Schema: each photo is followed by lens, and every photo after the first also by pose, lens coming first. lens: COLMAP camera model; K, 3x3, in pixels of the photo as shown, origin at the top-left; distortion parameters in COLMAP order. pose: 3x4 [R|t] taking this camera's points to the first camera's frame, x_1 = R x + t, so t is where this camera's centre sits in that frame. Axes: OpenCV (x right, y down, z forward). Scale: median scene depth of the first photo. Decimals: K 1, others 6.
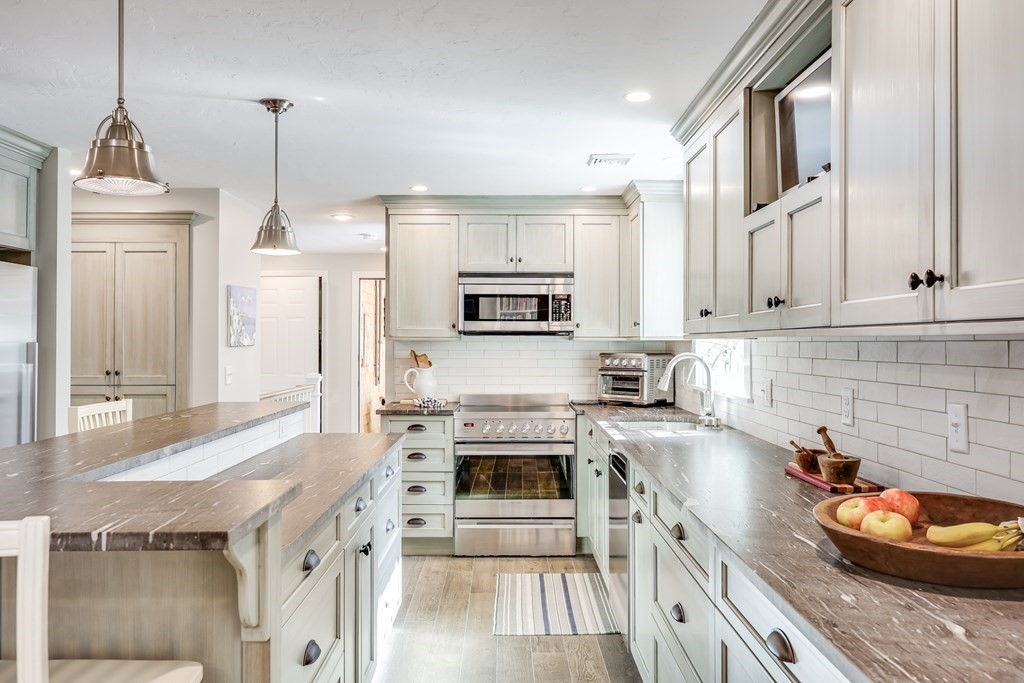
lens RADIAL K [[789.3, 0, 515.4], [0, 789.3, 331.3], [0, 0, 1]] dist [-0.011272, 0.003928]
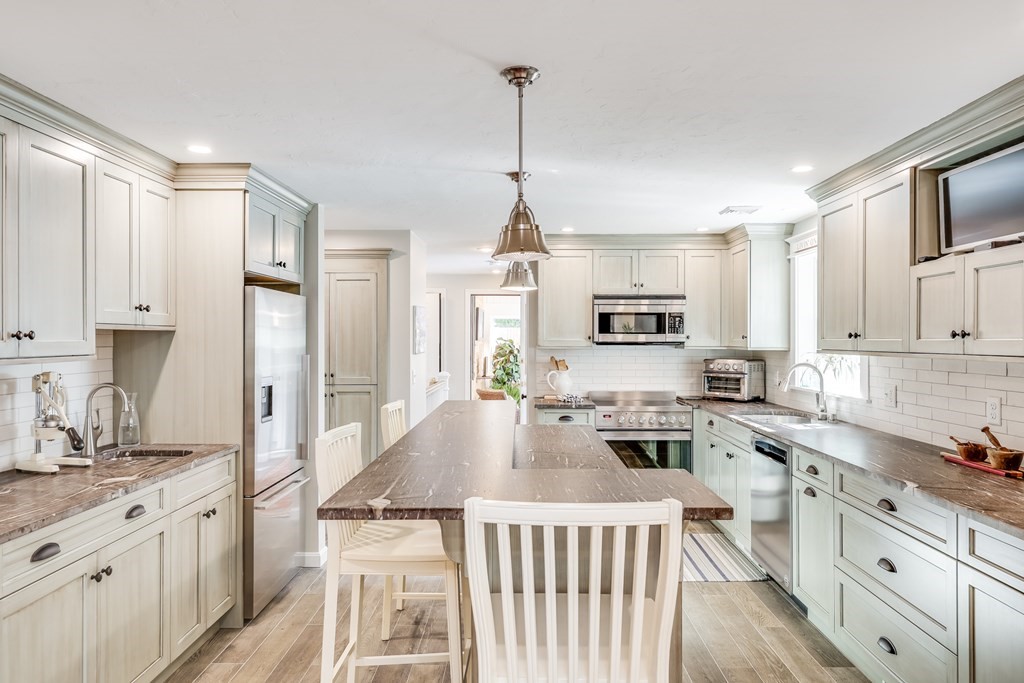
lens RADIAL K [[660.8, 0, 513.5], [0, 660.8, 339.0], [0, 0, 1]] dist [0.004920, -0.001448]
pose [[0.999573, 0.000243, -0.029208, -0.179346], [0.000153, 0.999908, 0.013570, -0.020250], [0.029208, -0.013569, 0.999481, -0.065399]]
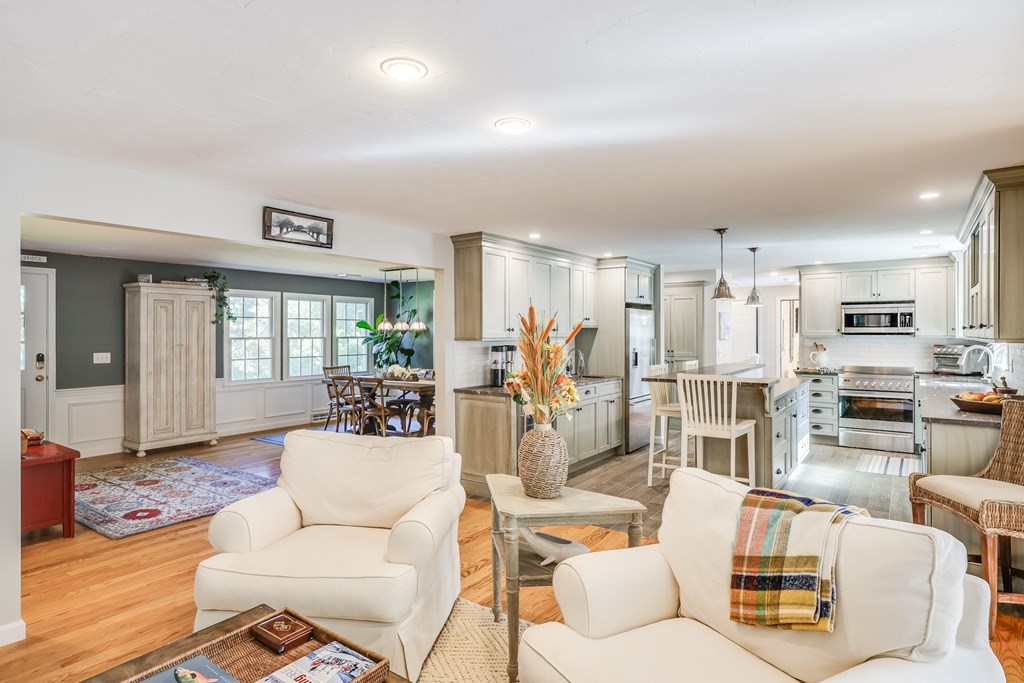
lens RADIAL K [[555.4, 0, 507.4], [0, 555.4, 331.7], [0, 0, 1]] dist [0.002533, -0.003892]
pose [[0.803207, -0.003419, -0.595690, 0.087344], [0.009875, 0.999923, 0.007577, -0.022503], [0.595618, -0.011968, 0.803178, -0.625108]]
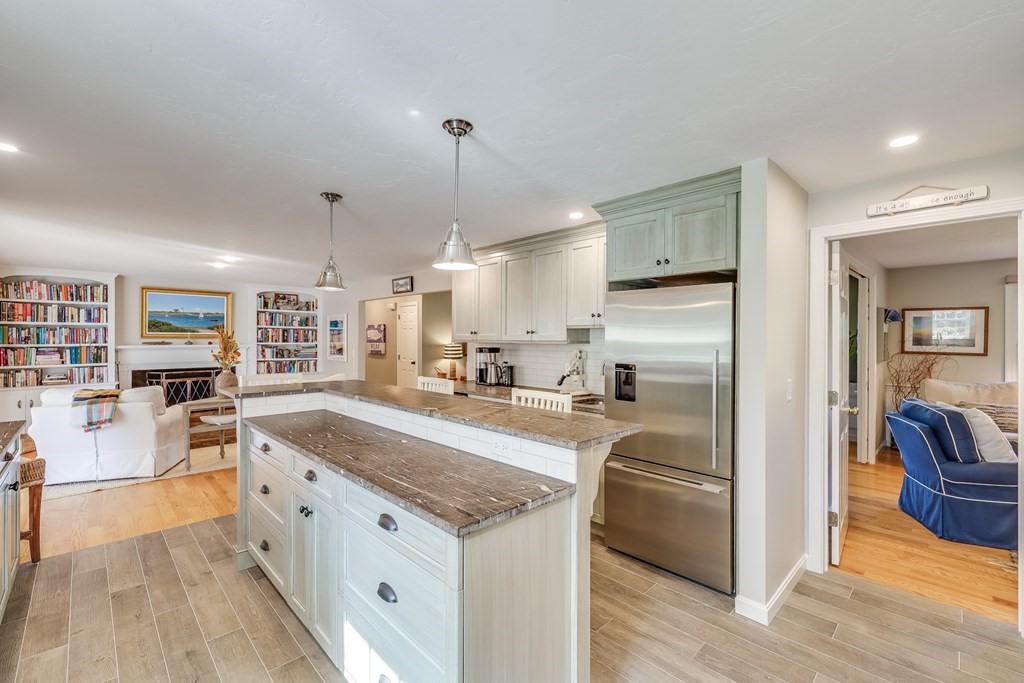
lens RADIAL K [[437.2, 0, 509.0], [0, 437.2, 339.9], [0, 0, 1]] dist [0.009501, -0.000288]
pose [[-0.729273, -0.000110, -0.684223, 0.033670], [0.003902, 0.999983, -0.004320, 0.001037], [0.684212, -0.005820, -0.729260, 0.929504]]
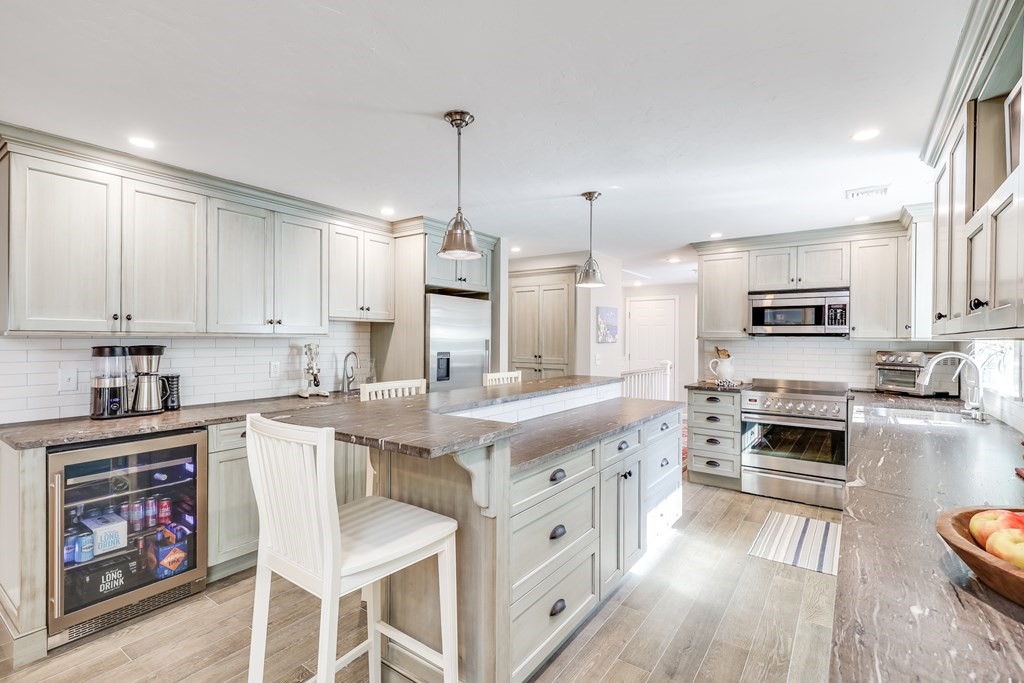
lens RADIAL K [[477.3, 0, 508.2], [0, 477.3, 338.8], [0, 0, 1]] dist [0.006469, 0.001054]
pose [[0.804320, 0.004495, -0.594179, 0.095827], [0.001640, 0.999951, 0.009784, 0.000378], [0.594194, -0.008844, 0.804273, 0.061302]]
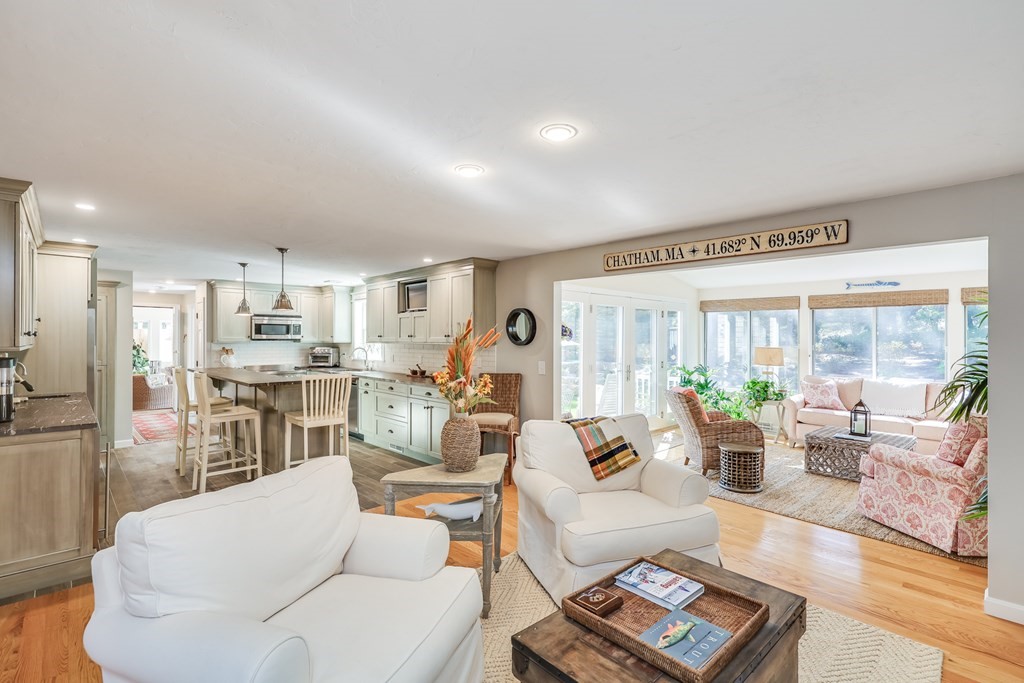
lens RADIAL K [[477.3, 0, 510.2], [0, 477.3, 339.0], [0, 0, 1]] dist [0.006469, 0.001054]
pose [[0.742532, 0.001969, 0.669808, -0.488782], [-0.011733, 0.999880, 0.010067, -0.025131], [-0.669708, -0.015334, 0.742466, -0.641816]]
